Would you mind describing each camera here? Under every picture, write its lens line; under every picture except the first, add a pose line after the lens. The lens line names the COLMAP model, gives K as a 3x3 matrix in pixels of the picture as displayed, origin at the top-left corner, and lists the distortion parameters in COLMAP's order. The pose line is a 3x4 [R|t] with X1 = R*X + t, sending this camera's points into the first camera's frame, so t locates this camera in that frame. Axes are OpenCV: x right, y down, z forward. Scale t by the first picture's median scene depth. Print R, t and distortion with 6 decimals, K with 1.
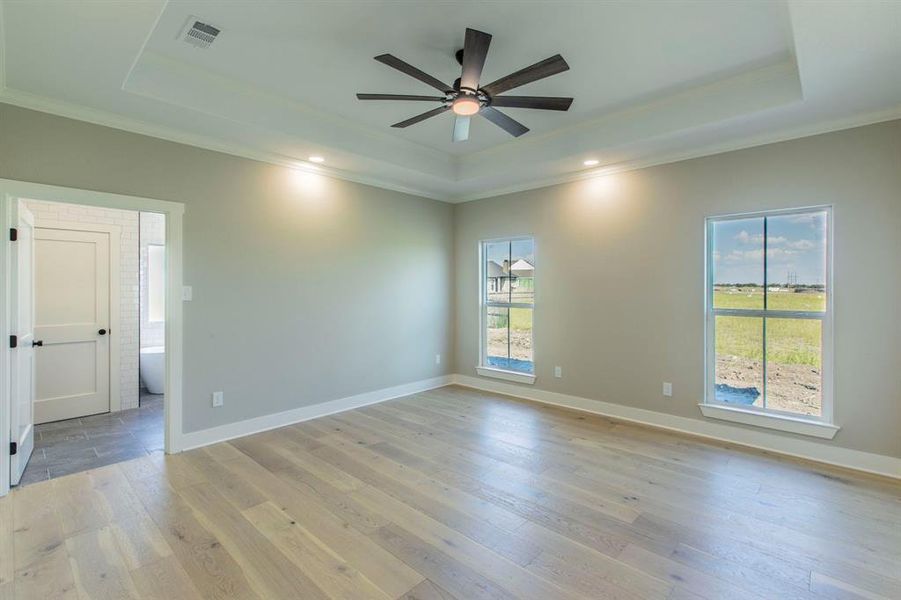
lens RADIAL K [[403.7, 0, 446.3], [0, 403.7, 300.9], [0, 0, 1]] dist [-0.000686, -0.000142]
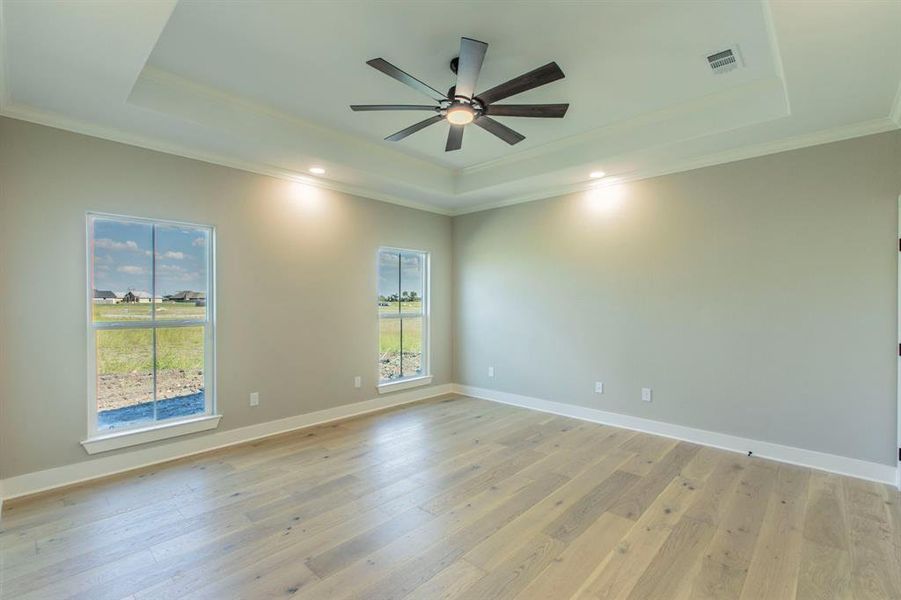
lens RADIAL K [[412.6, 0, 454.6], [0, 412.6, 292.3], [0, 0, 1]] dist [-0.013423, -0.000044]
pose [[-0.008343, 0.025646, 0.999636, -0.740717], [0.037402, 0.998980, -0.025317, -0.004807], [-0.999265, 0.037177, -0.009294, 0.781431]]
